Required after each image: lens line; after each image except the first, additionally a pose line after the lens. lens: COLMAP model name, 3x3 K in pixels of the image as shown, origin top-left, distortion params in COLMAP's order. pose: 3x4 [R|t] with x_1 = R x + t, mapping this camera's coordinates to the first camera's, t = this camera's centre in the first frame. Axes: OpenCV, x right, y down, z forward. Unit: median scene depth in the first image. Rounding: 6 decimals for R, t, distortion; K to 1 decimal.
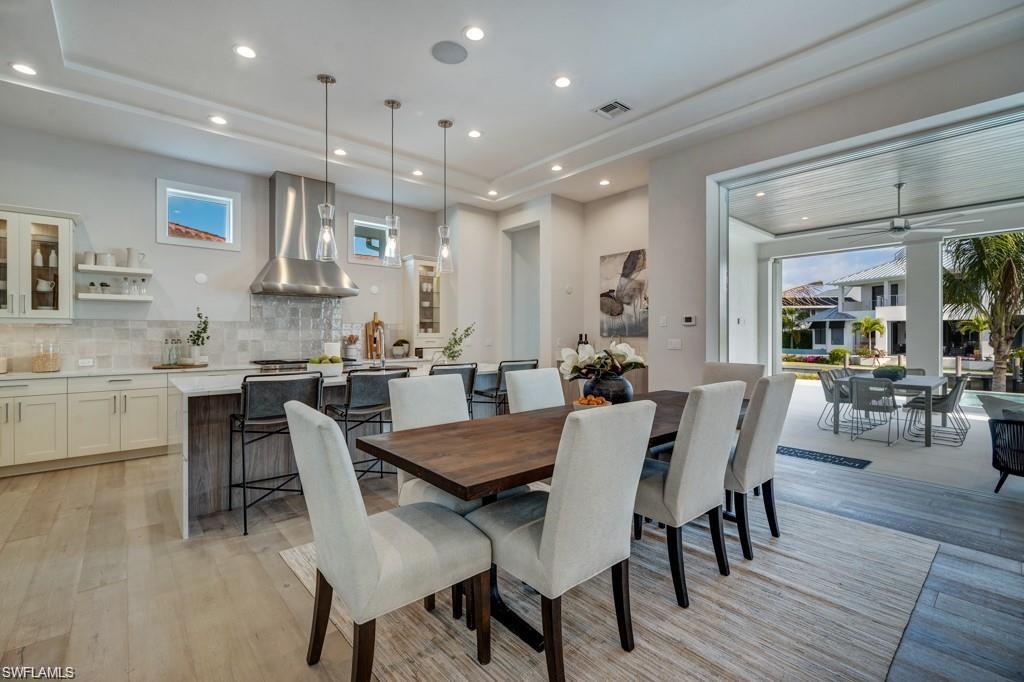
lens RADIAL K [[450.1, 0, 509.9], [0, 450.1, 333.8], [0, 0, 1]] dist [0.005795, 0.000783]
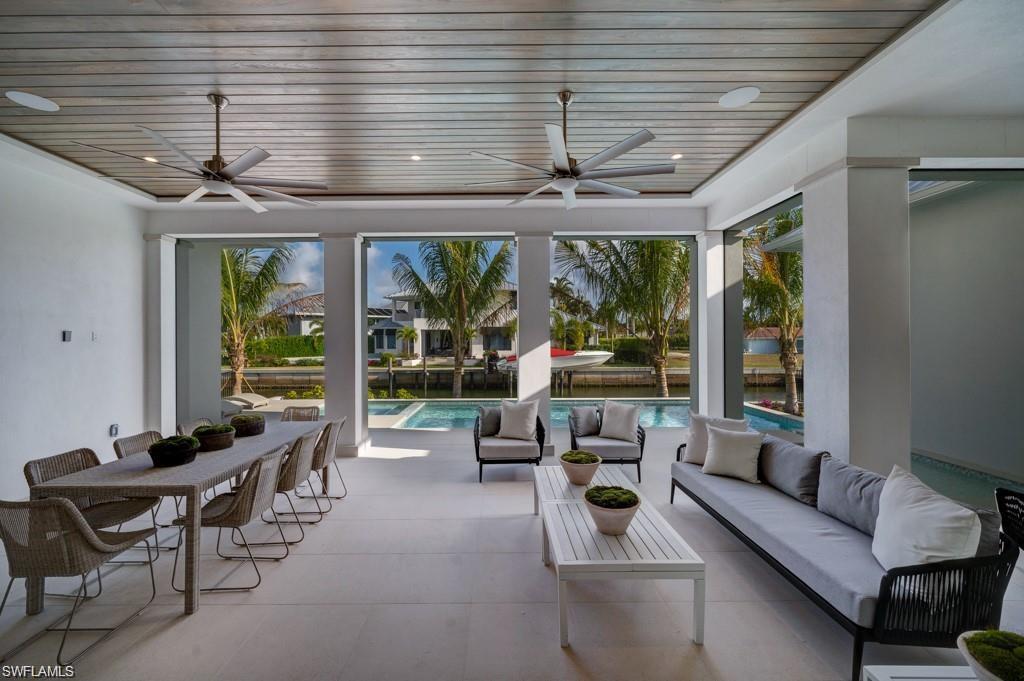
lens RADIAL K [[417.8, 0, 494.7], [0, 417.8, 341.9], [0, 0, 1]] dist [-0.001131, -0.000103]
pose [[0.672720, -0.010463, 0.739823, 0.699641], [0.004364, 0.999939, 0.010173, -0.033975], [-0.739884, -0.003615, 0.672724, 0.398738]]
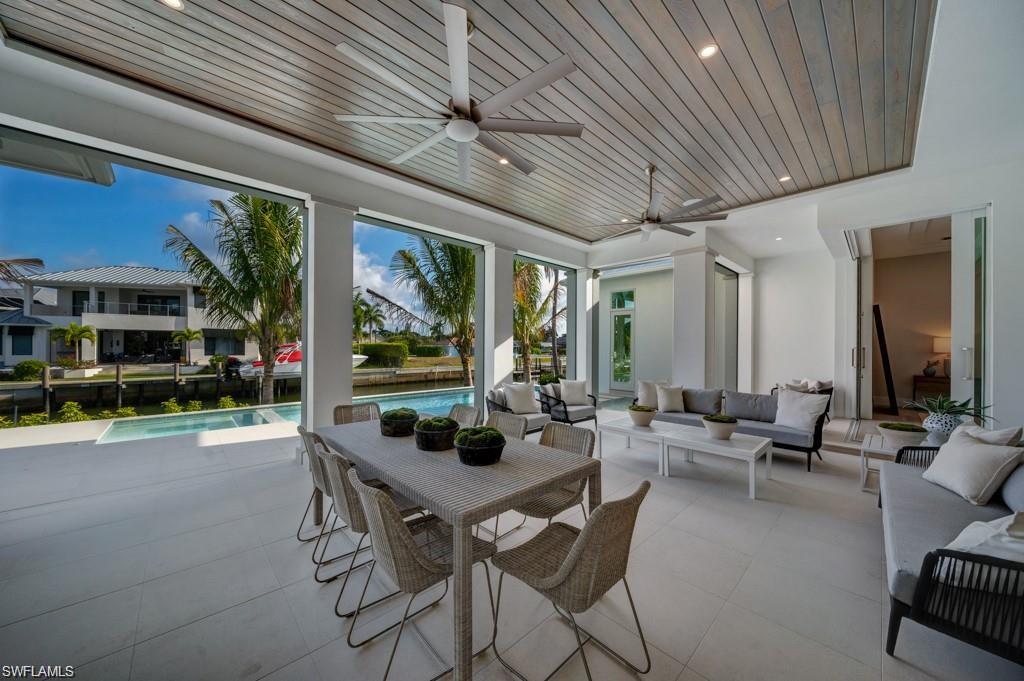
lens RADIAL K [[355.8, 0, 510.8], [0, 355.8, 347.4], [0, 0, 1]] dist [-0.004177, -0.000448]
pose [[-0.021691, -0.005279, 0.999751, 0.487748], [-0.007887, 0.999956, 0.005109, -0.000699], [-0.999734, -0.007774, -0.021732, 0.948593]]
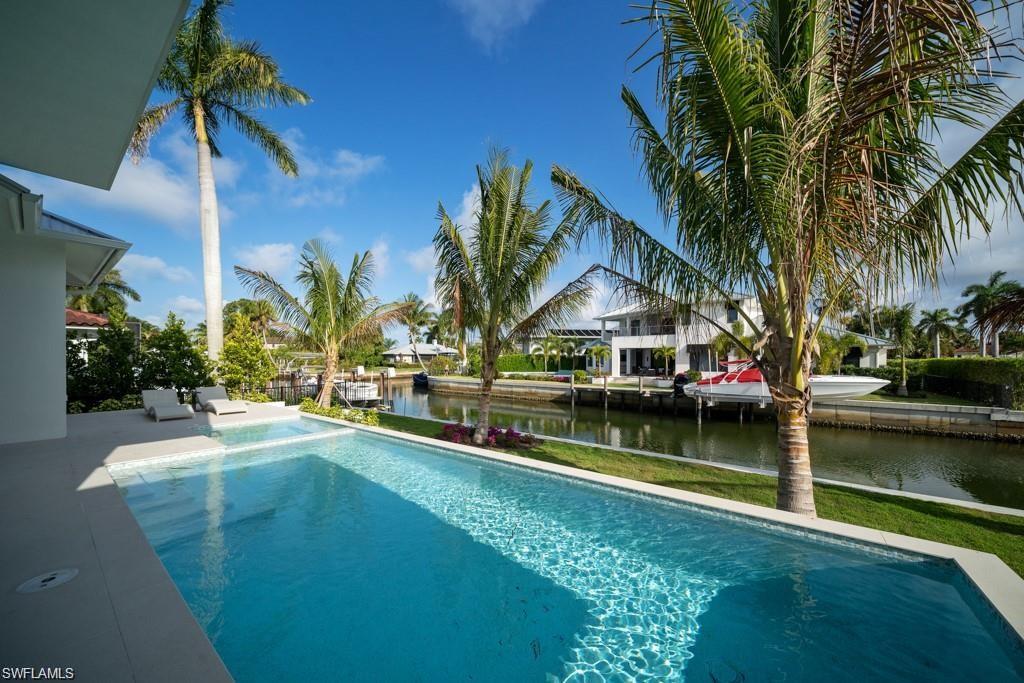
lens RADIAL K [[355.8, 0, 490.1], [0, 355.8, 358.6], [0, 0, 1]] dist [-0.004177, -0.000448]
pose [[0.987376, 0.004322, 0.158336, 2.055397], [-0.004625, 0.999988, 0.001547, 0.002981], [-0.158327, -0.002260, 0.987384, 0.508308]]
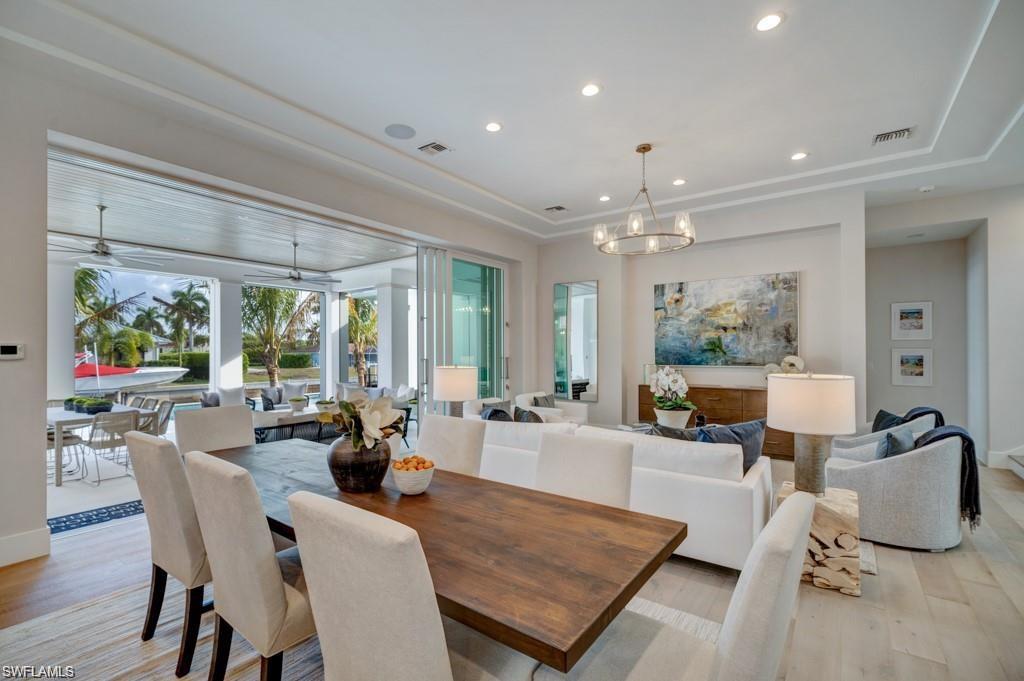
lens RADIAL K [[450.1, 0, 504.3], [0, 450.1, 347.1], [0, 0, 1]] dist [0.005795, 0.000783]
pose [[-0.202366, 0.009058, 0.979268, -0.237358], [0.003647, 0.999957, -0.008495, -0.021557], [-0.979303, 0.001852, -0.202390, 0.352773]]
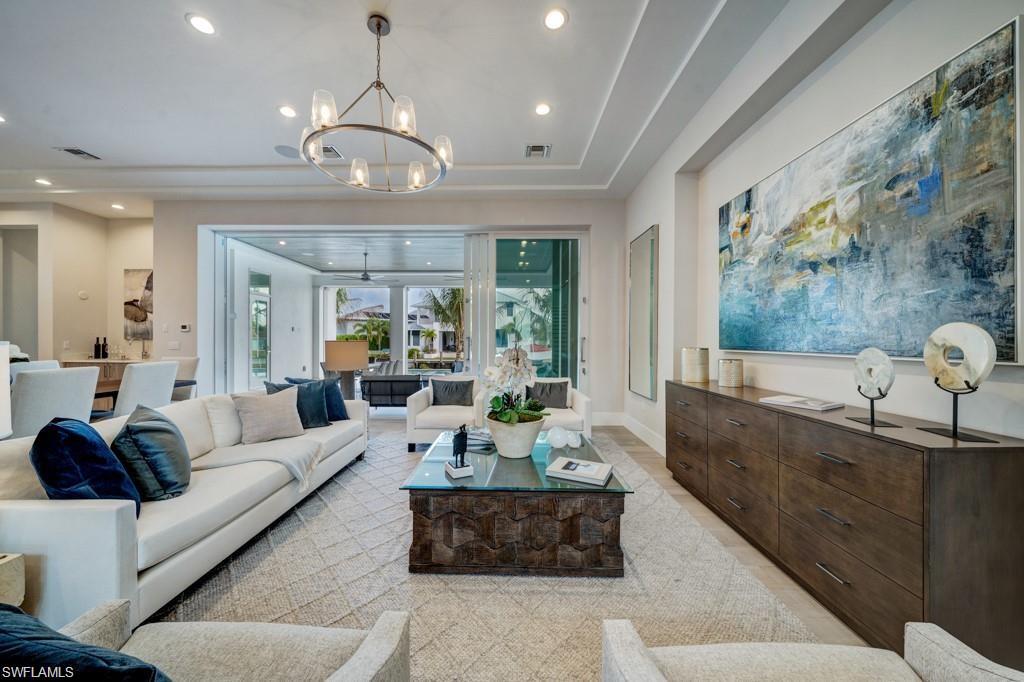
lens RADIAL K [[355.8, 0, 504.1], [0, 355.8, 340.3], [0, 0, 1]] dist [-0.004177, -0.000448]
pose [[0.672038, 0.000202, 0.740516, 0.193376], [-0.004212, 0.999985, 0.003550, 0.000587], [-0.740504, -0.005505, 0.672029, -0.329954]]
